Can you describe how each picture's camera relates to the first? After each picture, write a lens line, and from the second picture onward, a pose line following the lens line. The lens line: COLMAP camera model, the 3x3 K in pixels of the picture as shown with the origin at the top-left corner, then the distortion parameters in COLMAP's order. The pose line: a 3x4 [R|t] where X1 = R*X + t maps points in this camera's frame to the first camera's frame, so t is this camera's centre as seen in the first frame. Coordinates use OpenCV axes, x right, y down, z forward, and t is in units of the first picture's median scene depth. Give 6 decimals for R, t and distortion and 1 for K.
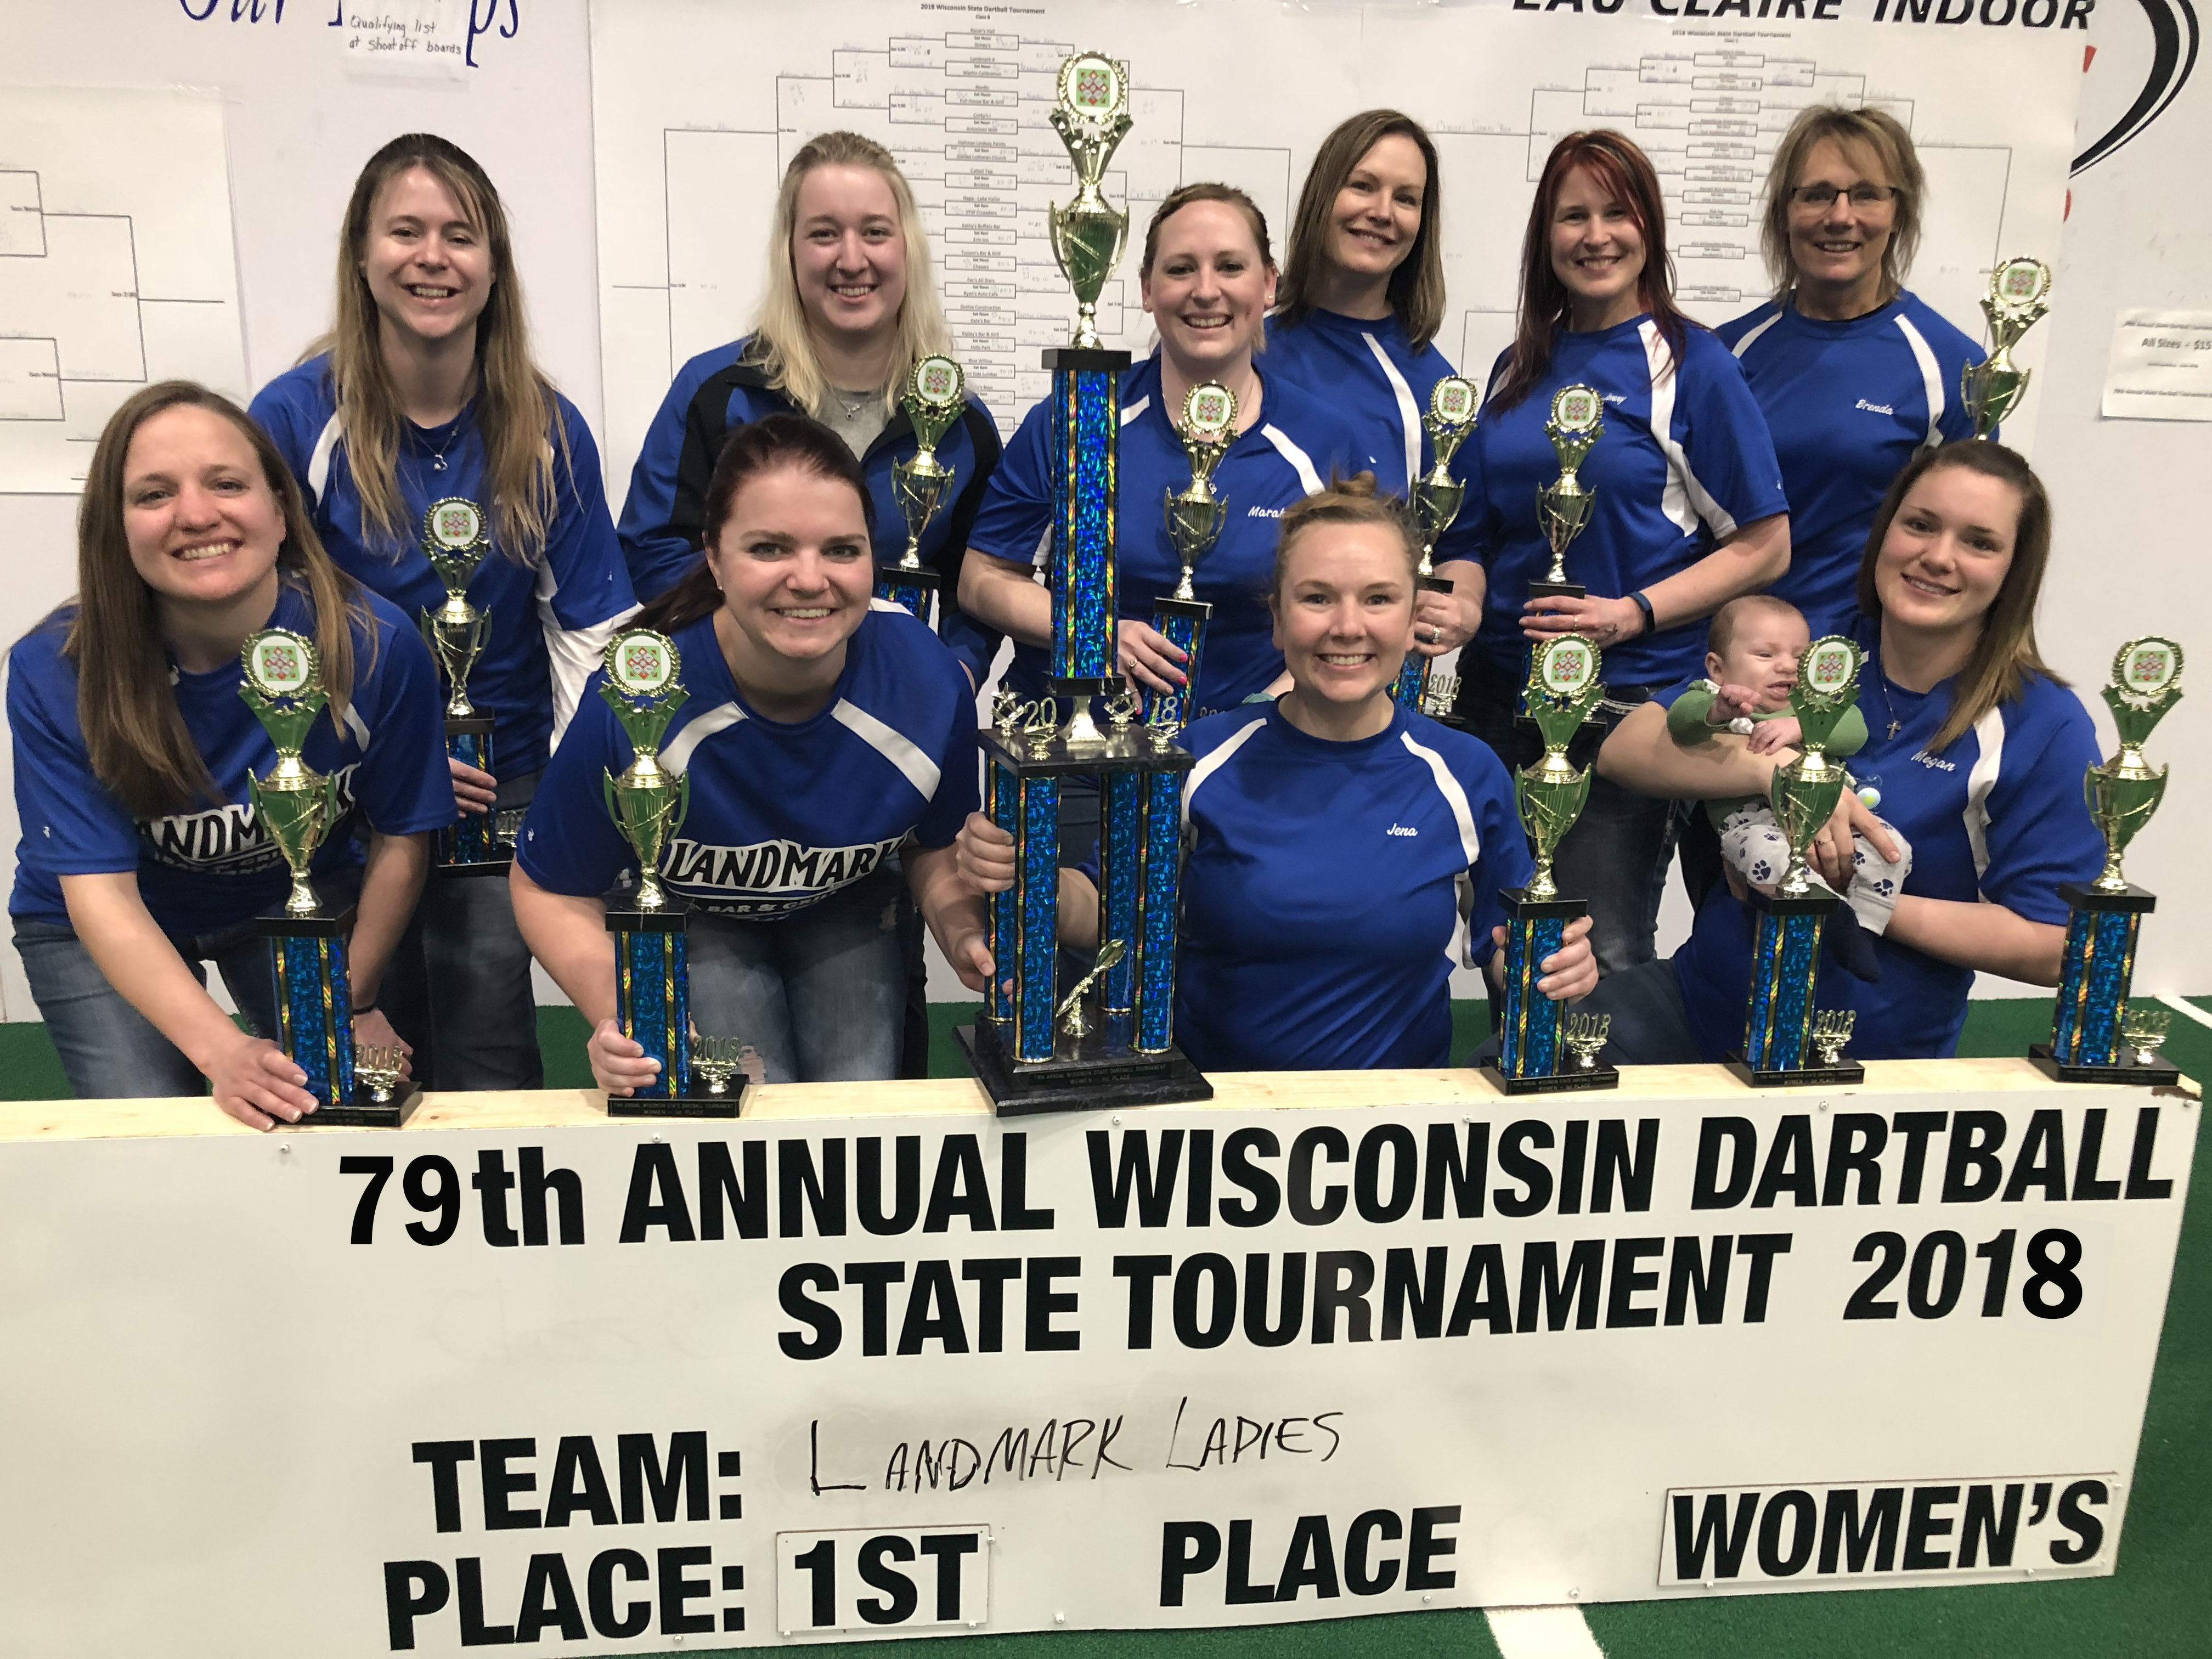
lens RADIAL K [[1805.1, 0, 1092.1], [0, 1805.1, 821.9], [0, 0, 1]] dist [0.002763, 0.017583]
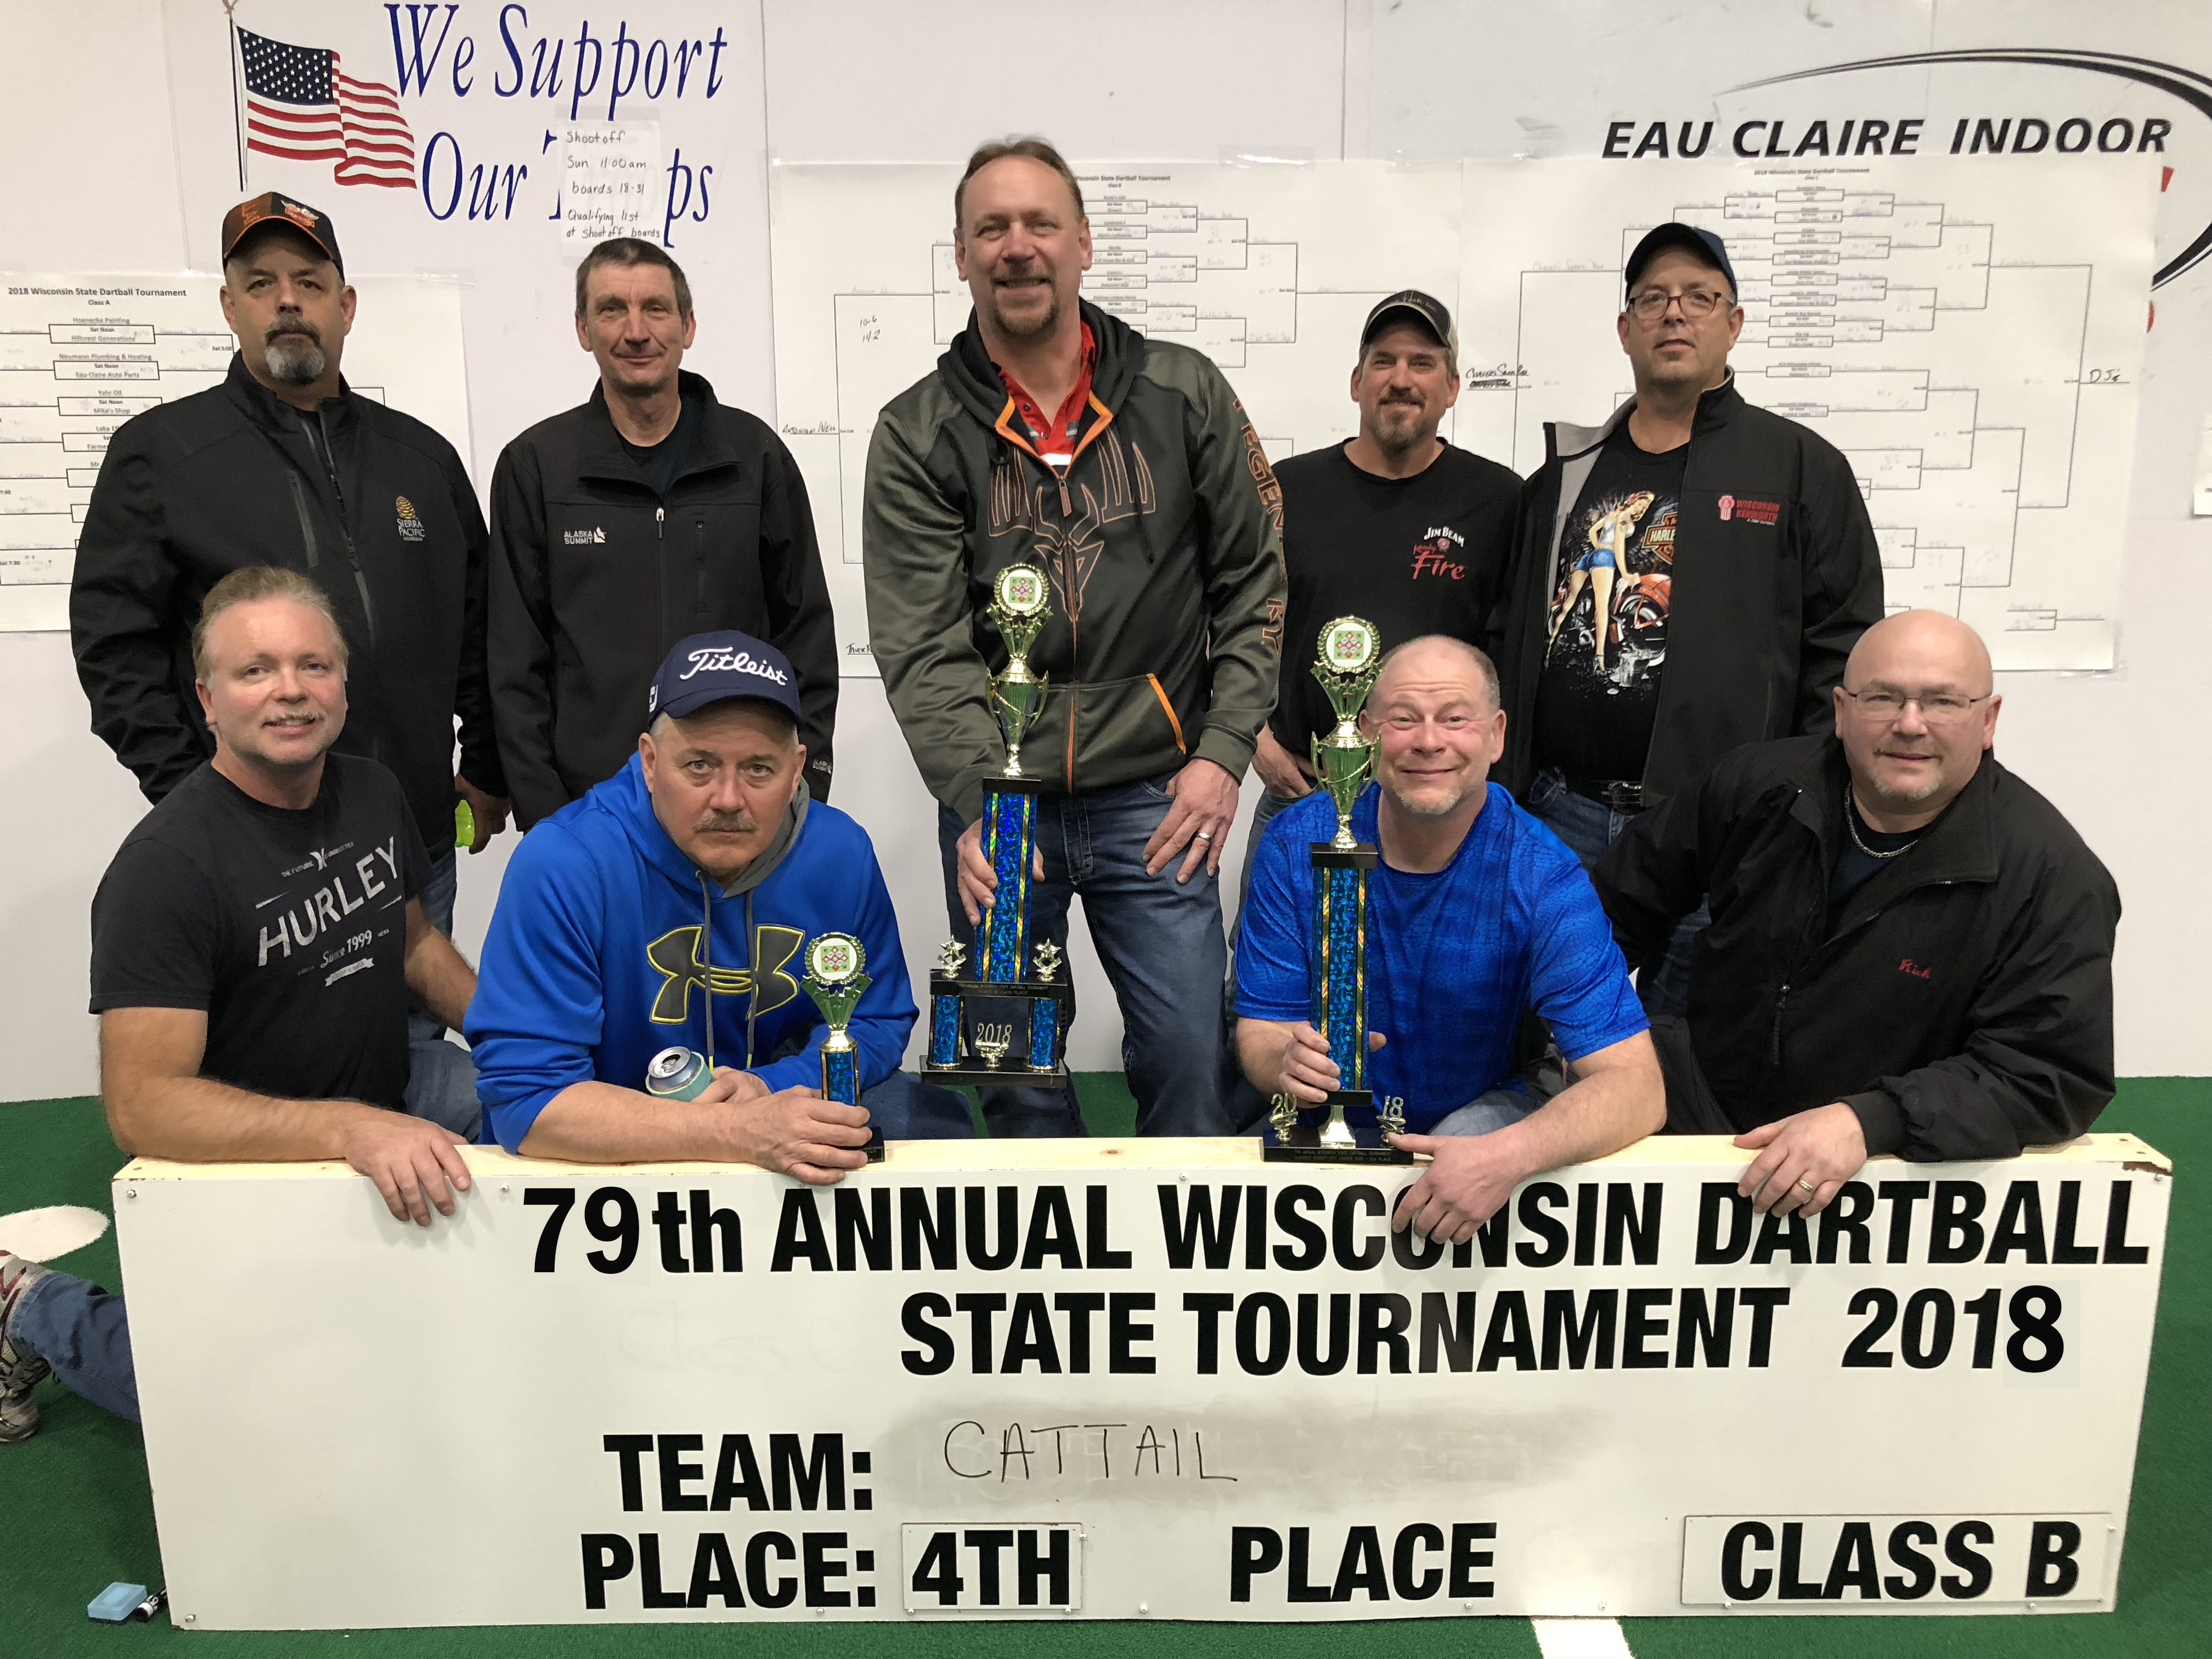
lens RADIAL K [[1788.7, 0, 1097.3], [0, 1788.7, 832.2], [0, 0, 1]] dist [0.005553, 0.014026]
pose [[0.995183, -0.003360, -0.097981, 0.068753], [0.000249, 0.999496, -0.031750, -0.021239], [0.098038, 0.031573, 0.994682, -0.166226]]
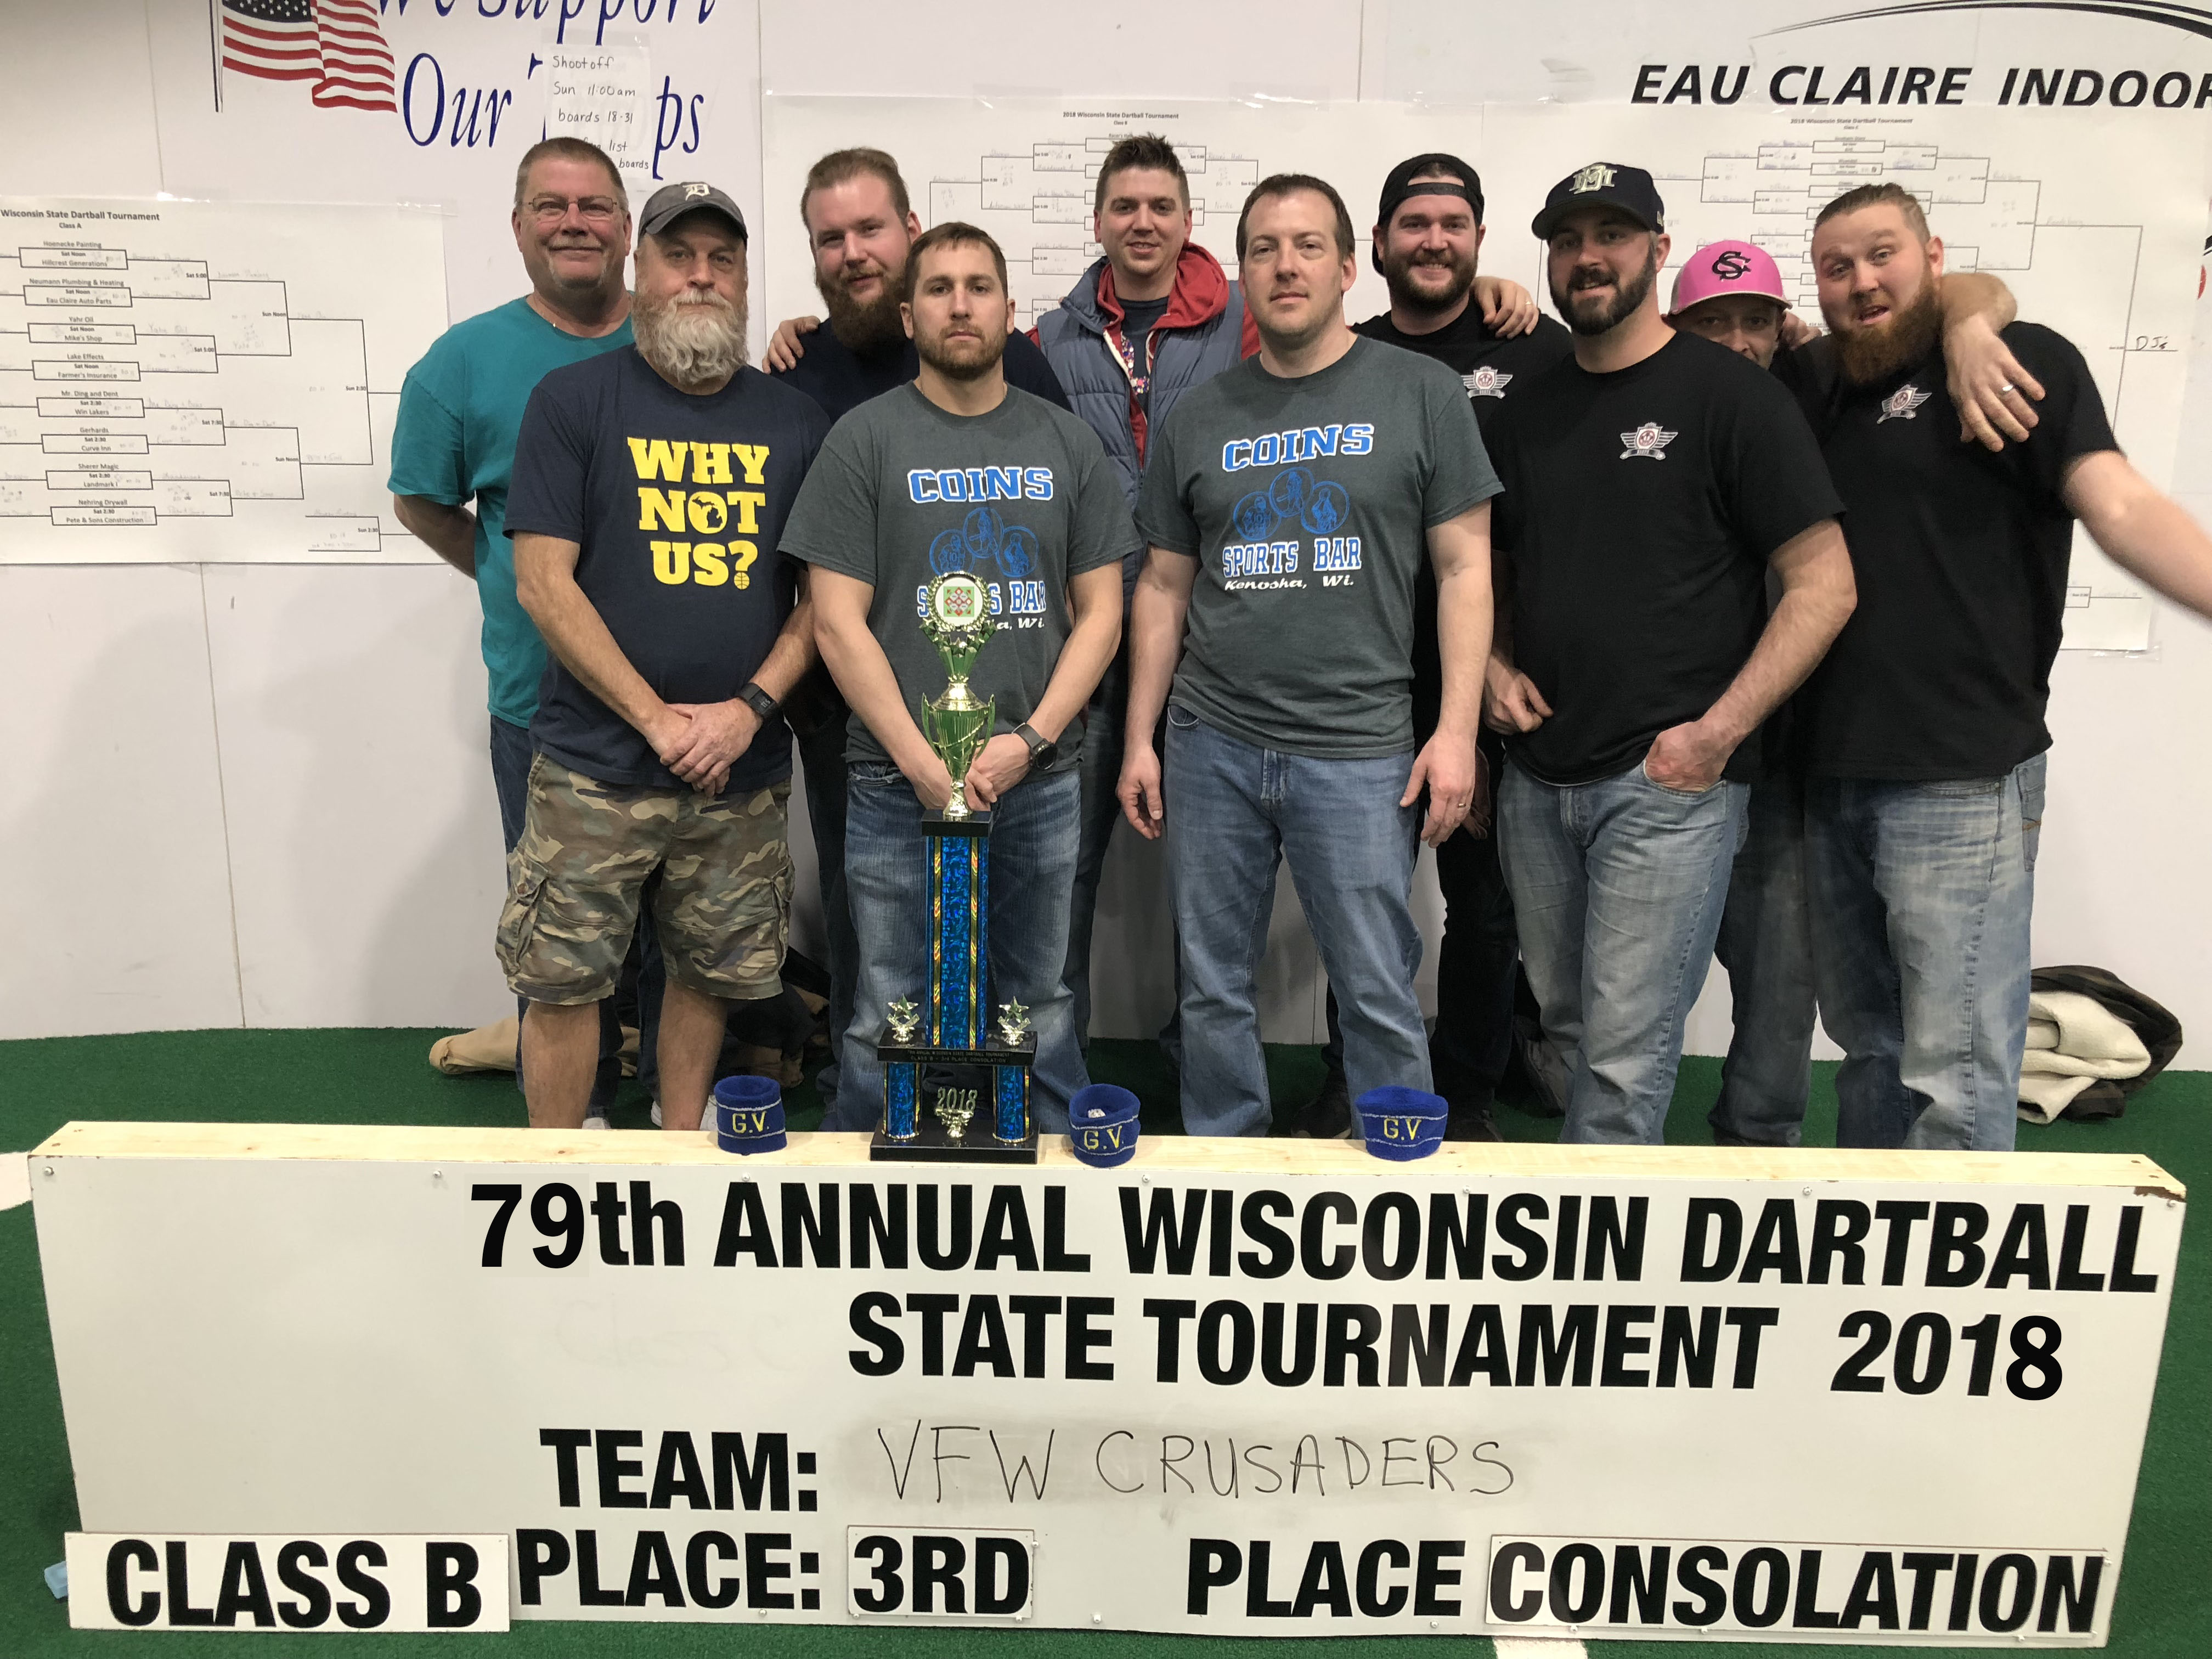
lens RADIAL K [[1800.7, 0, 1097.2], [0, 1800.7, 824.1], [0, 0, 1]] dist [-0.000247, 0.025556]
pose [[0.993949, 0.021839, -0.107650, 0.094097], [-0.022296, 0.999747, -0.003039, -0.049257], [0.107556, 0.005421, 0.994184, -0.115945]]
